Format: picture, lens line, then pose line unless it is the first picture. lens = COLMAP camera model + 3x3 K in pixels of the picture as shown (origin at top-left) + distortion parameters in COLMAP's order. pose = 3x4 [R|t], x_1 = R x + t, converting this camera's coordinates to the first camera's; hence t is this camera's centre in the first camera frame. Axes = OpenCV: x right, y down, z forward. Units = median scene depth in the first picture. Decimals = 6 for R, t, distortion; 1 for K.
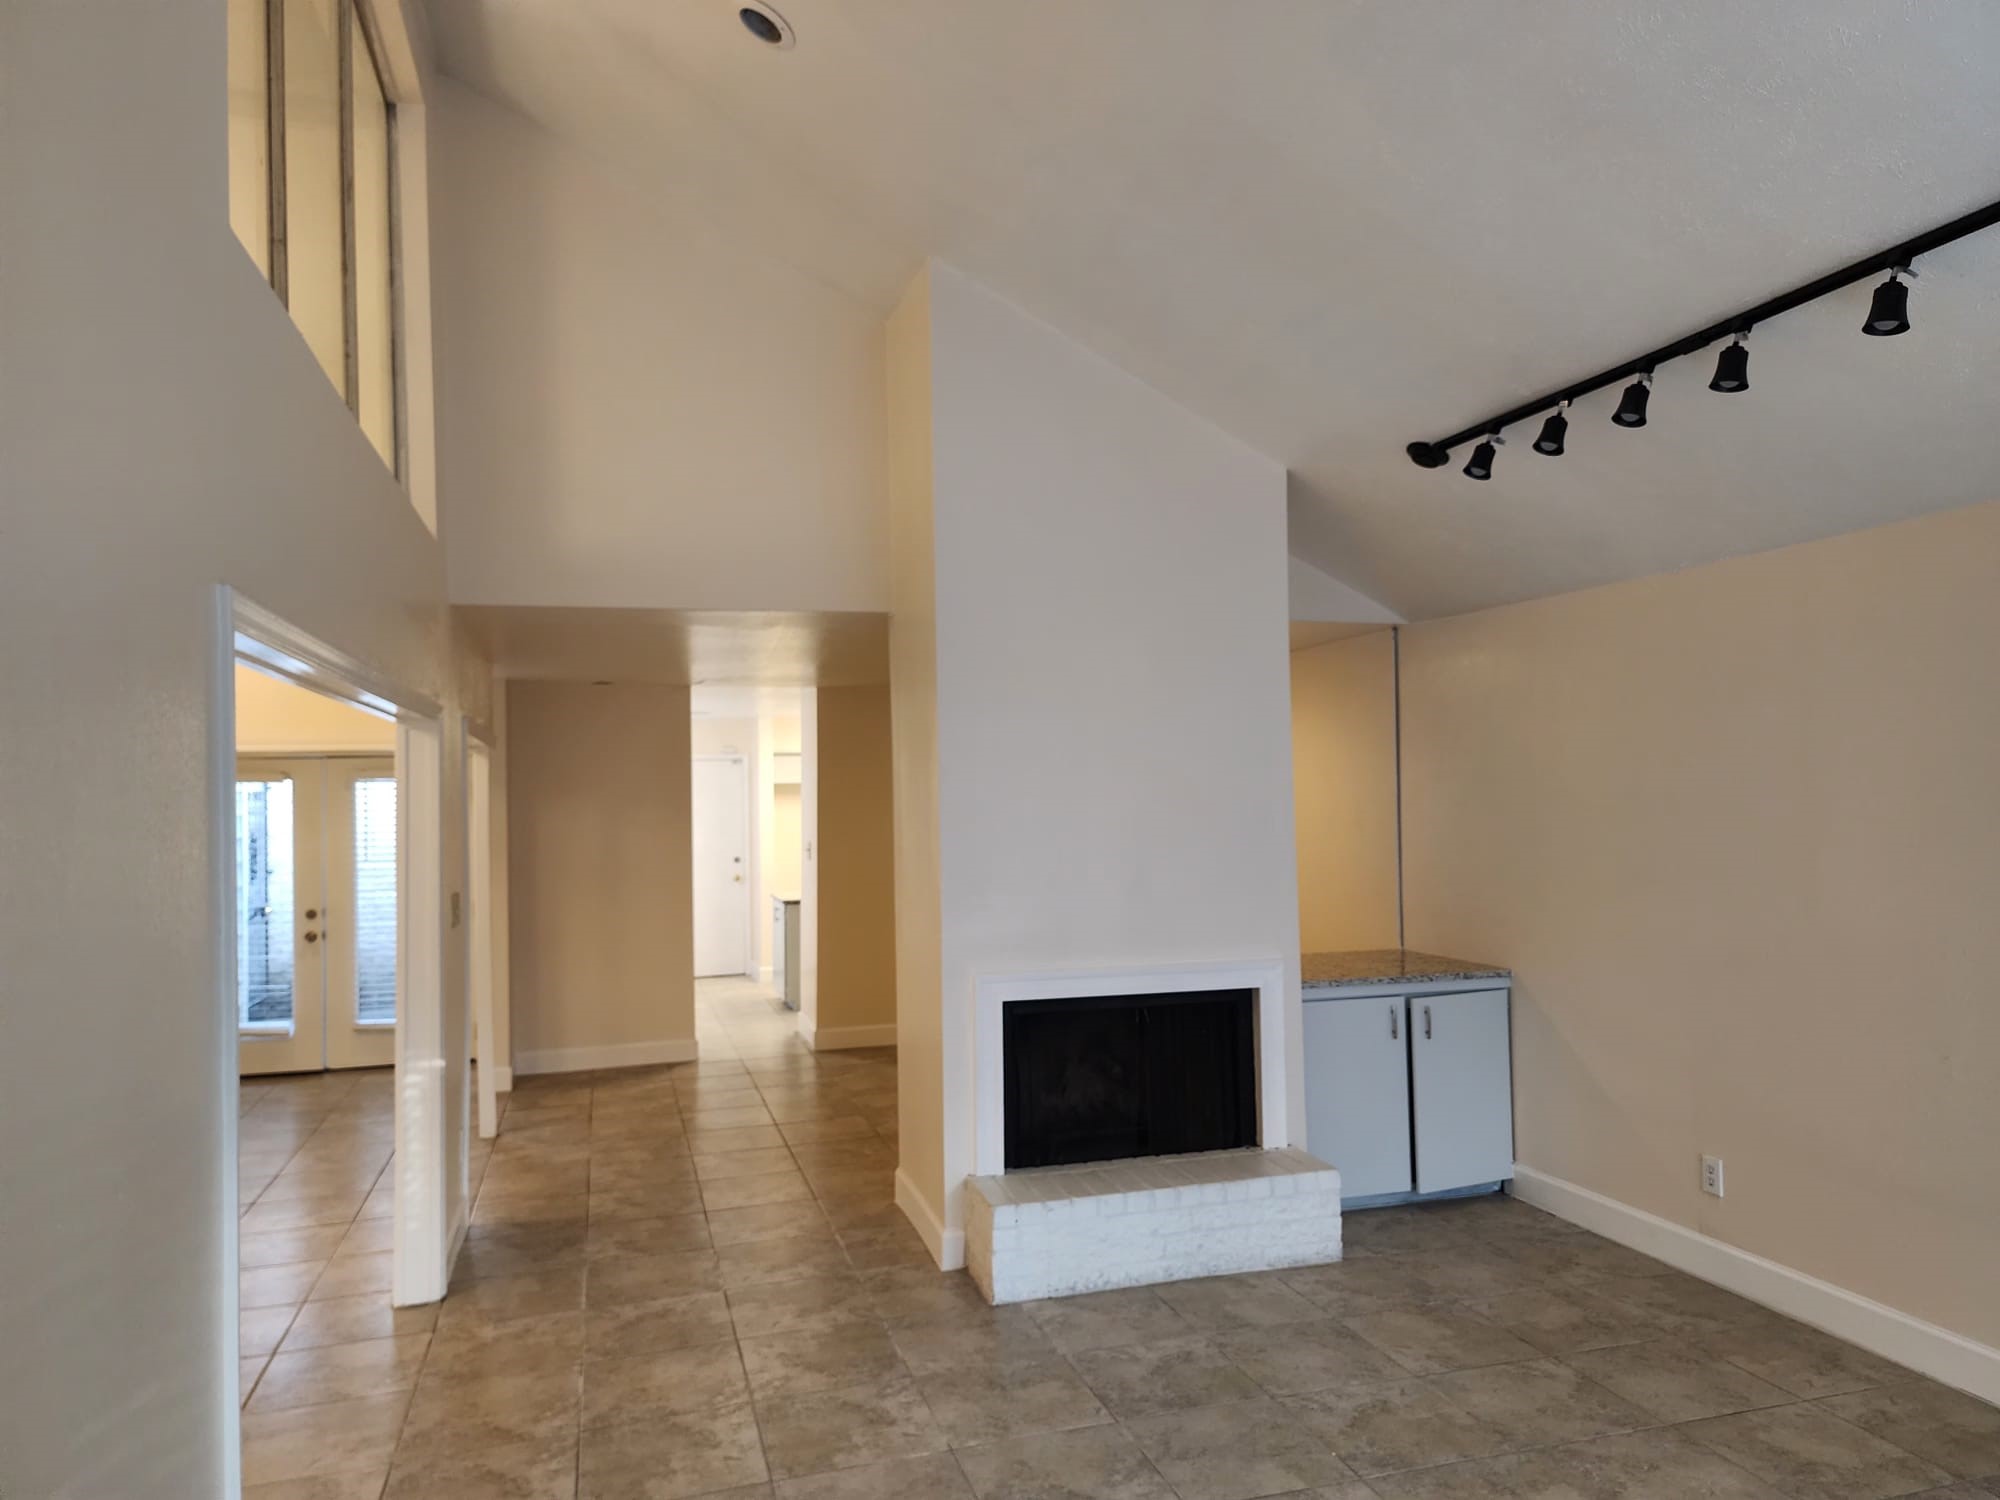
lens RADIAL K [[1329.5, 0, 1015.9], [0, 1329.5, 764.3], [0, 0, 1]] dist [0.009935, -0.003209]
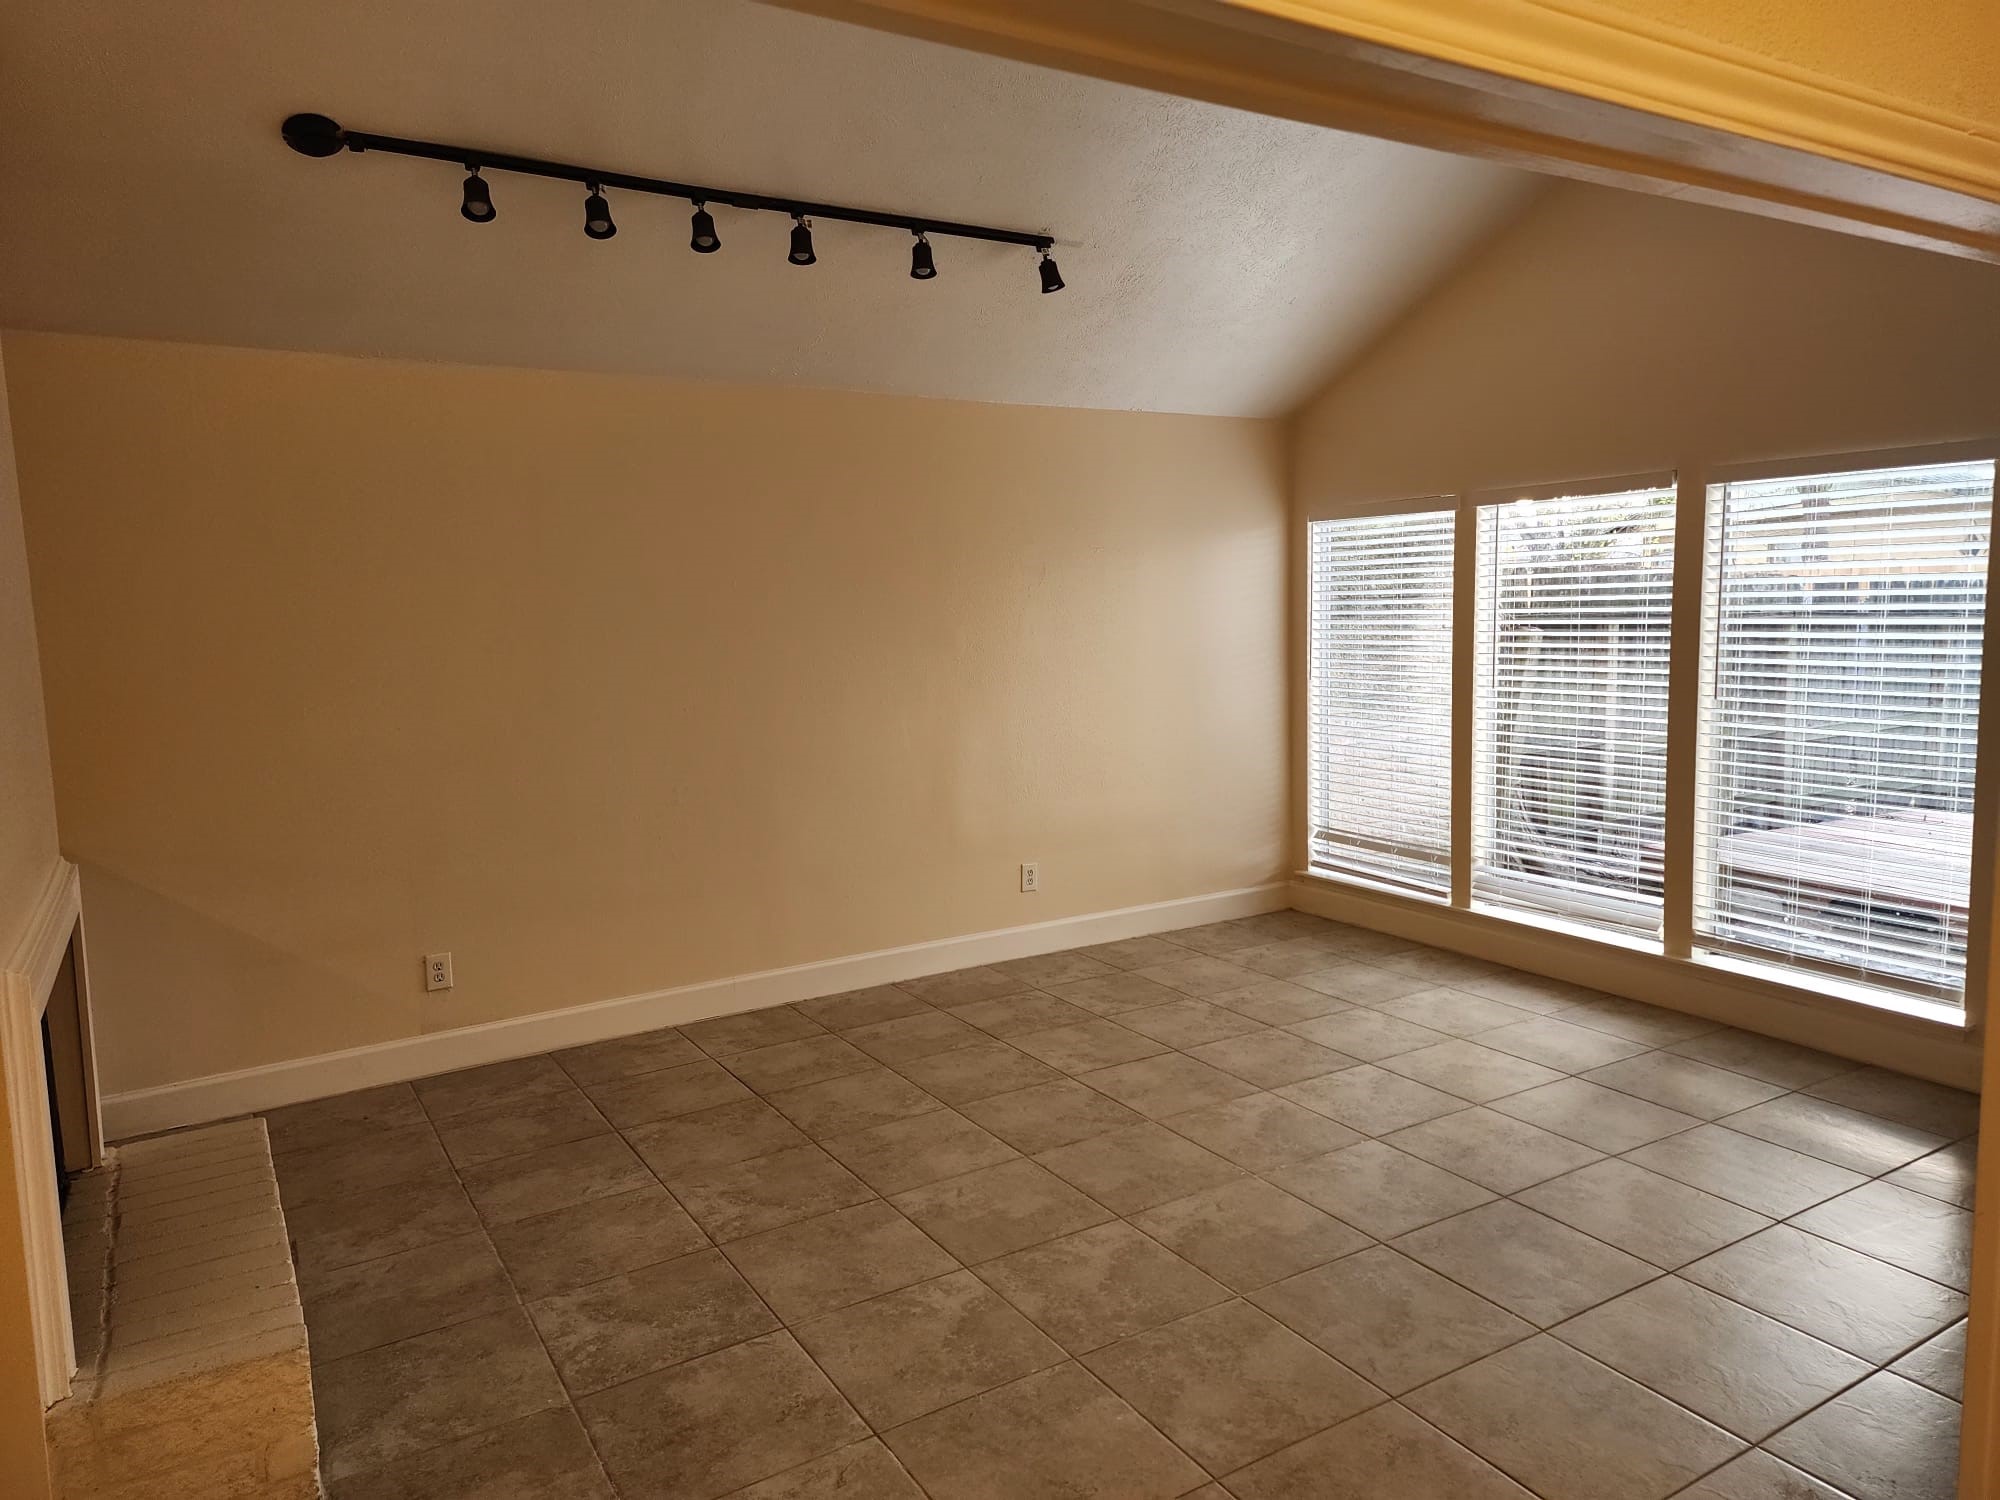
lens RADIAL K [[1329.5, 0, 1012.6], [0, 1329.5, 737.6], [0, 0, 1]] dist [0.009935, -0.003209]
pose [[-0.251756, -0.081192, 0.964379, -0.661117], [0.009434, 0.996221, 0.086336, 0.049894], [-0.967745, 0.030834, -0.250039, 0.955064]]
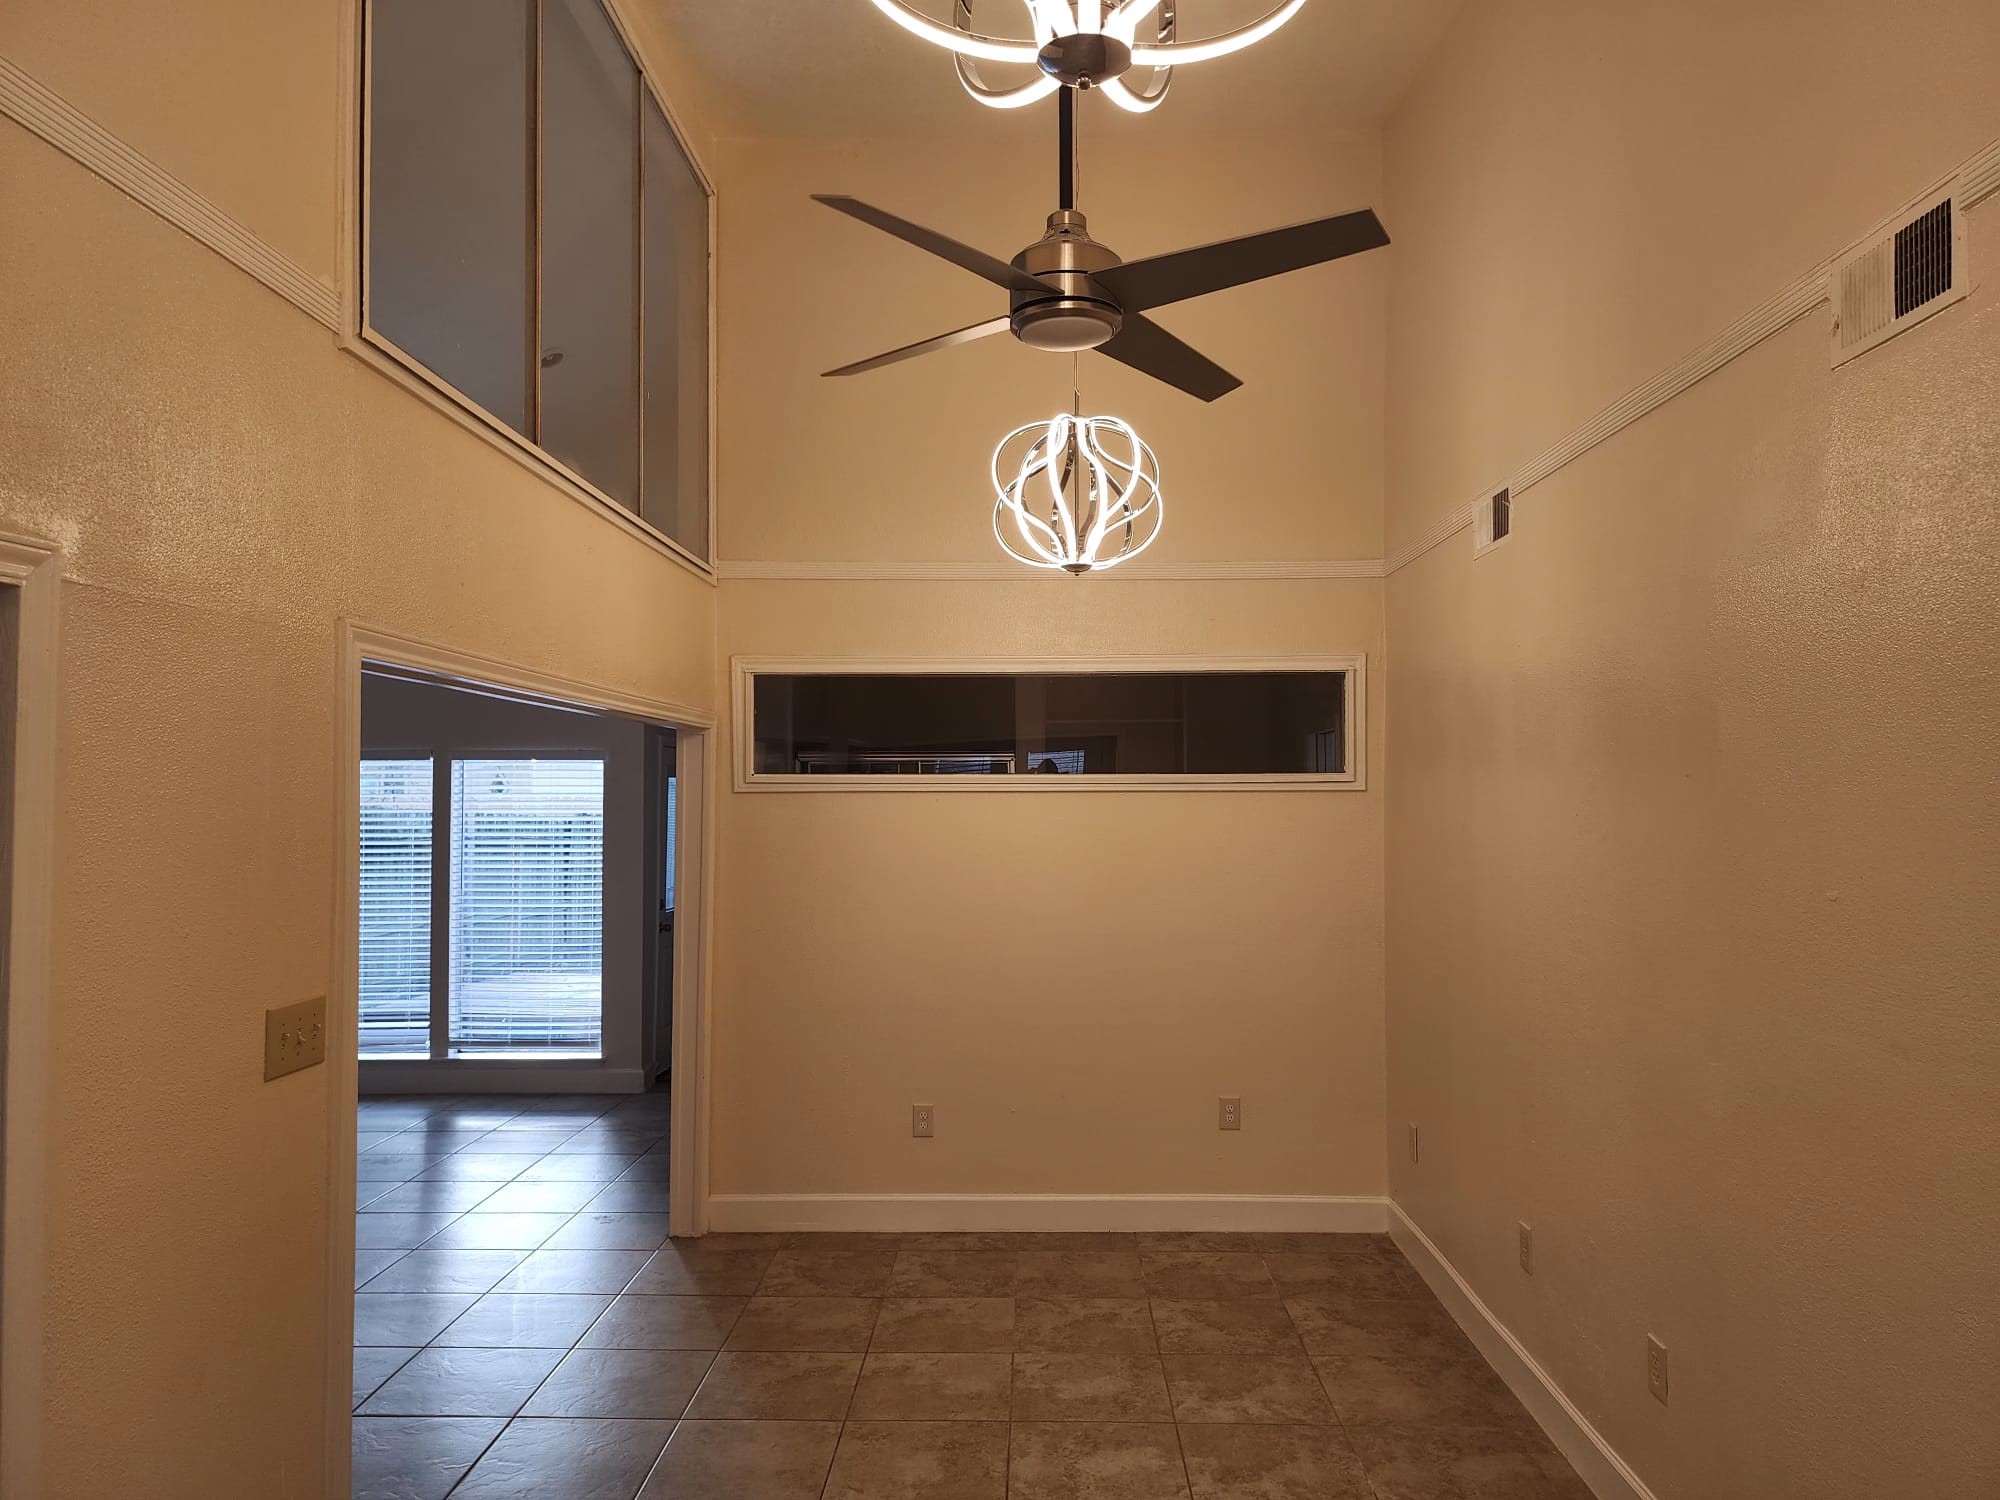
lens RADIAL K [[1329.5, 0, 997.4], [0, 1329.5, 752.2], [0, 0, 1]] dist [0.009935, -0.003209]
pose [[-0.951508, 0.027165, 0.306423, -1.220575], [0.008519, 0.998038, -0.062024, 0.049749], [-0.307507, -0.056406, -0.949873, 2.077551]]
